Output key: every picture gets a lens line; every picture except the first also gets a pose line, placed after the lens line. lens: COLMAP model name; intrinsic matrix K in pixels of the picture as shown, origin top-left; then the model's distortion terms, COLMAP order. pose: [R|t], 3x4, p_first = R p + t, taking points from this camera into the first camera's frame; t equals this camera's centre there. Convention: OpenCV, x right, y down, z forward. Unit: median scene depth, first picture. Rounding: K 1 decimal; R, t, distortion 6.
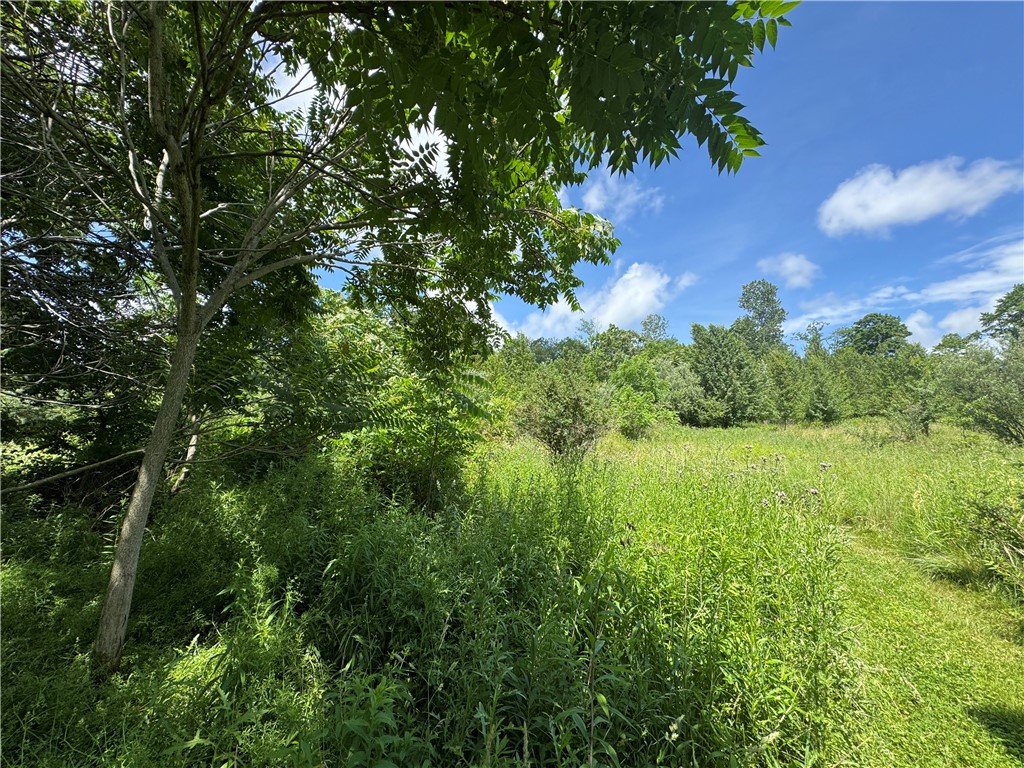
lens RADIAL K [[411.4, 0, 508.6], [0, 411.4, 380.3], [0, 0, 1]] dist [0.002762, 0.000529]
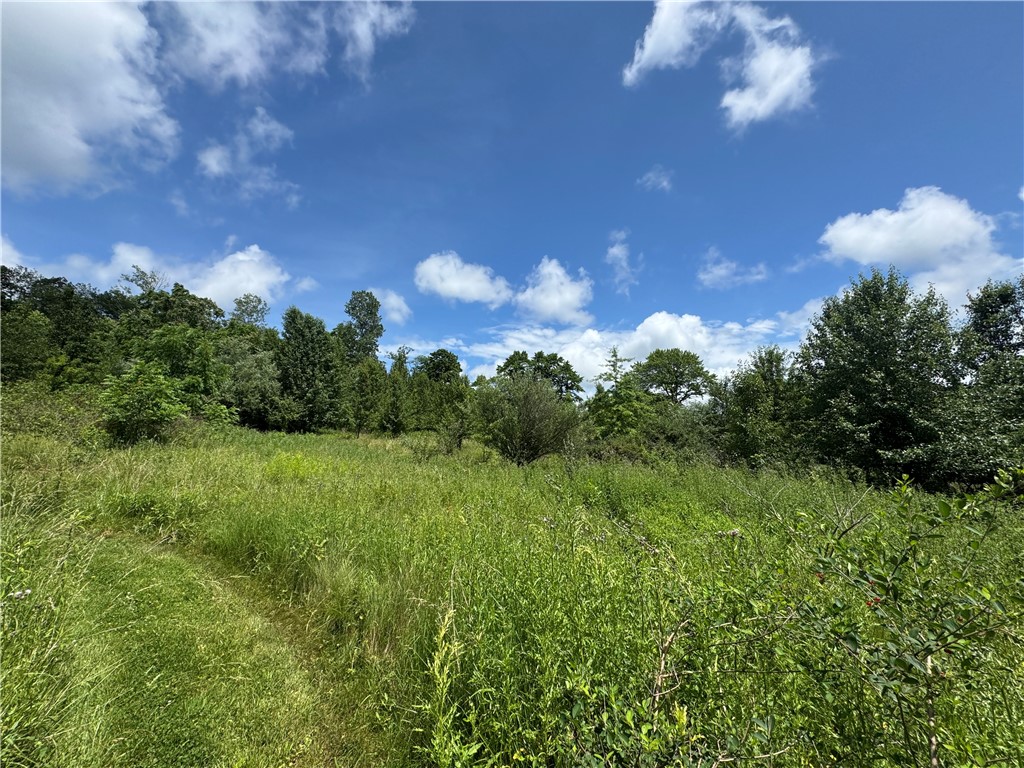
lens RADIAL K [[411.4, 0, 508.6], [0, 411.4, 380.3], [0, 0, 1]] dist [0.002762, 0.000529]
pose [[0.610657, 0.161129, 0.775329, 0.099672], [-0.151889, 0.984734, -0.085018, 0.011772], [-0.777192, -0.065847, 0.625809, 0.107886]]
